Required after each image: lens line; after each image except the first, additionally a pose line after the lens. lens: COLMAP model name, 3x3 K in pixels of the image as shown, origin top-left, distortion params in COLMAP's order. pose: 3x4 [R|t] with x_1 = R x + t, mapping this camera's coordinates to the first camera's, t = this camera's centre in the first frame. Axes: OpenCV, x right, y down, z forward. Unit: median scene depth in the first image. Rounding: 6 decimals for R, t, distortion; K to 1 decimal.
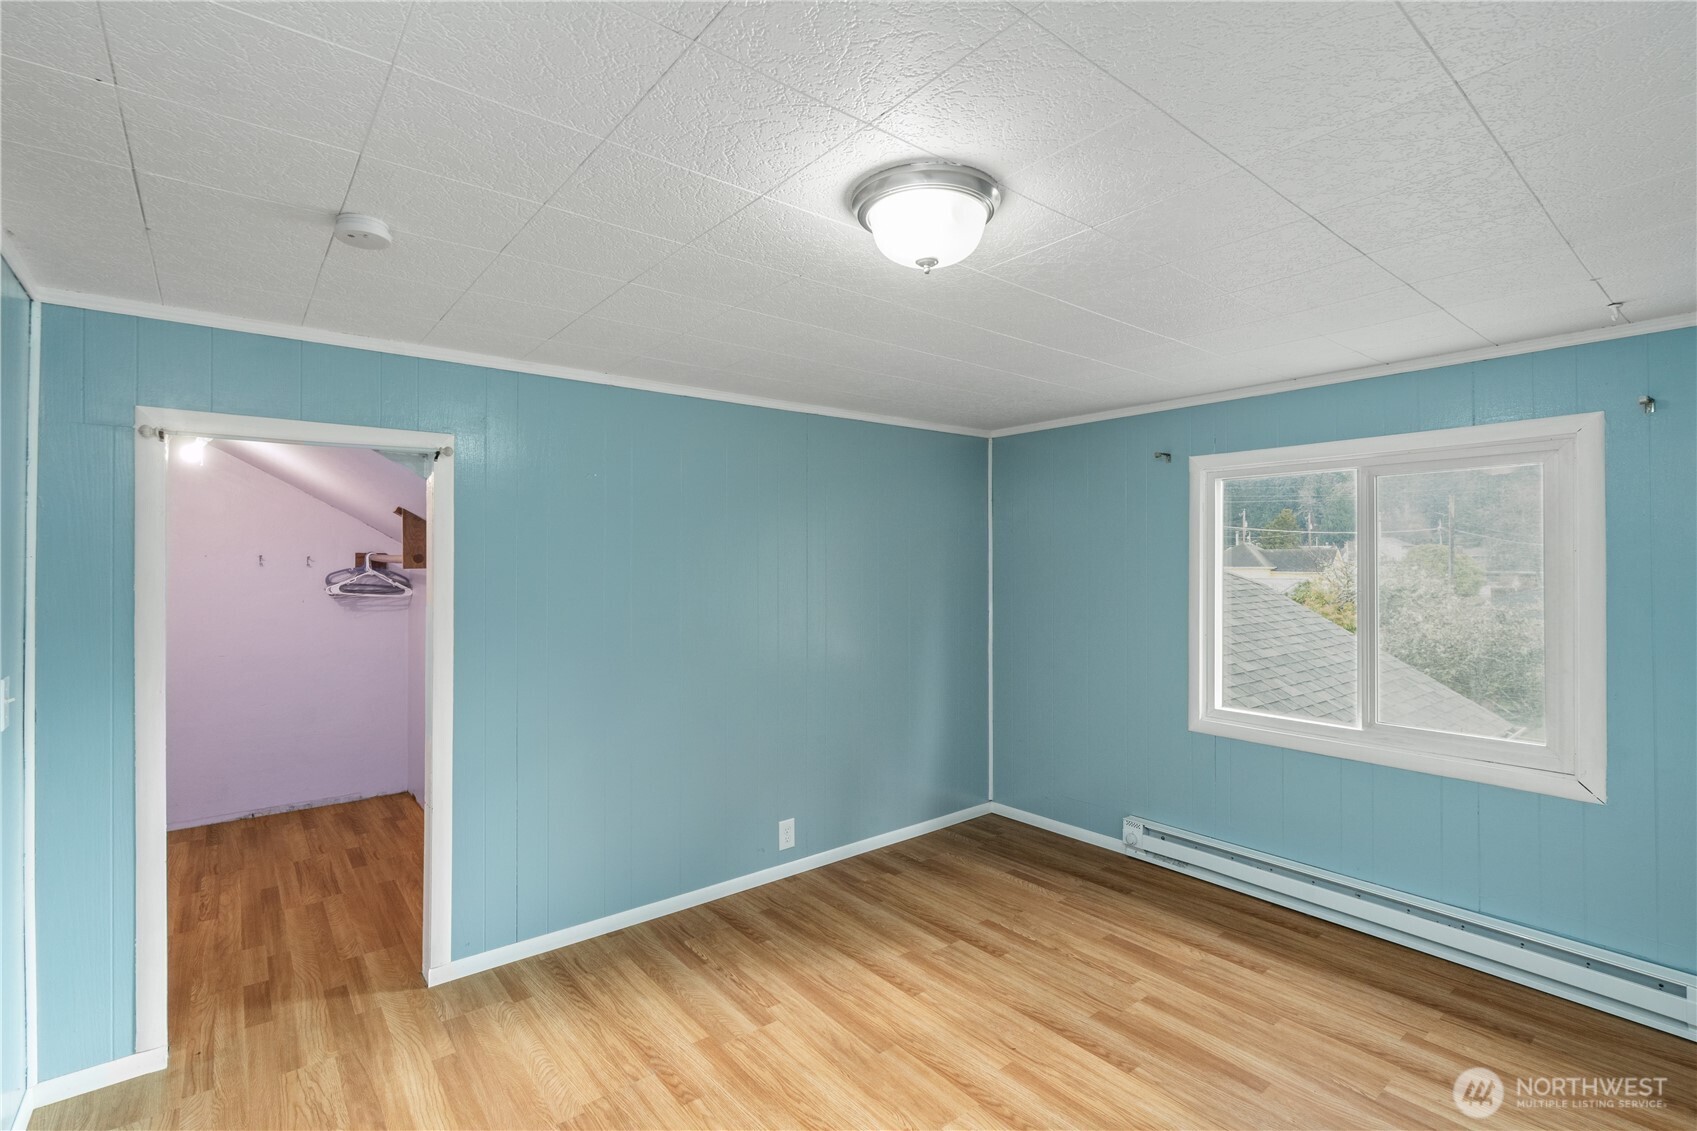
lens RADIAL K [[771.7, 0, 853.2], [0, 771.7, 548.6], [0, 0, 1]] dist [-0.015001, 0.005448]
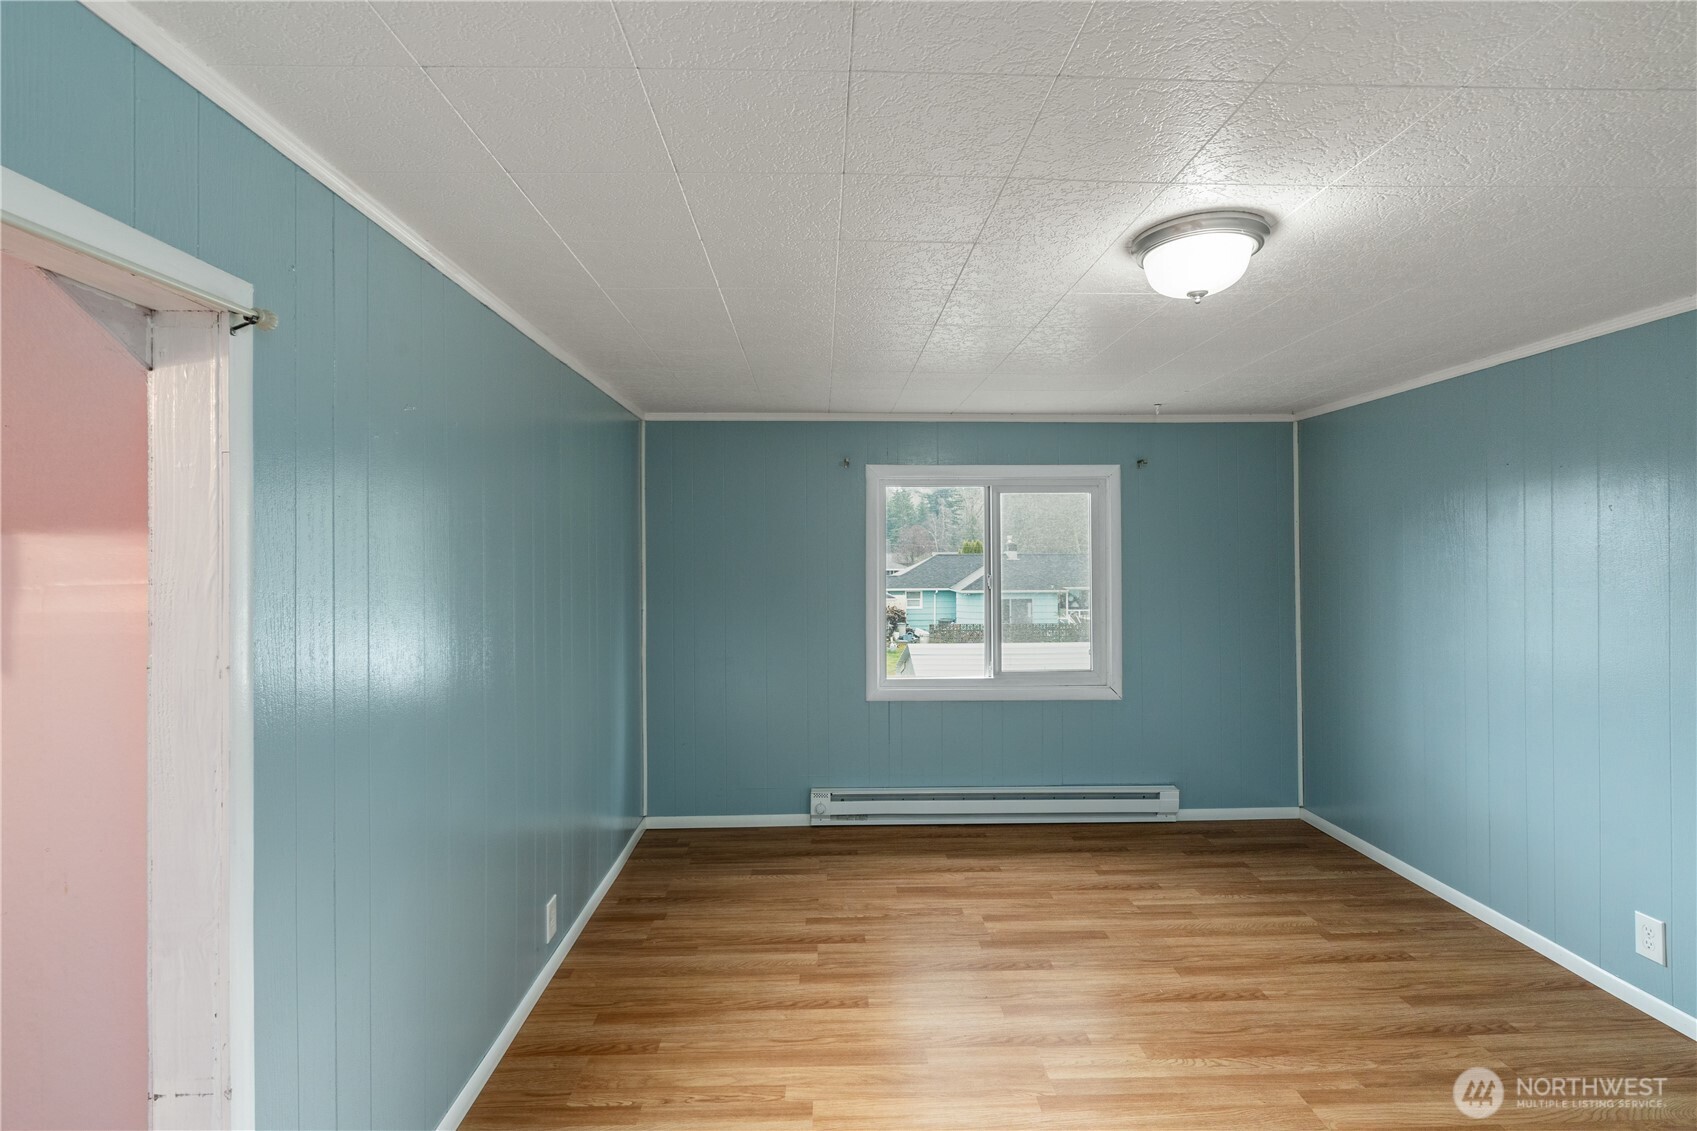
lens RADIAL K [[771.7, 0, 841.2], [0, 771.7, 566.7], [0, 0, 1]] dist [-0.015001, 0.005448]
pose [[0.614463, -0.015588, 0.788791, -0.589974], [-0.006517, 0.999670, 0.024832, 0.006060], [-0.788918, -0.020399, 0.614159, 0.378651]]
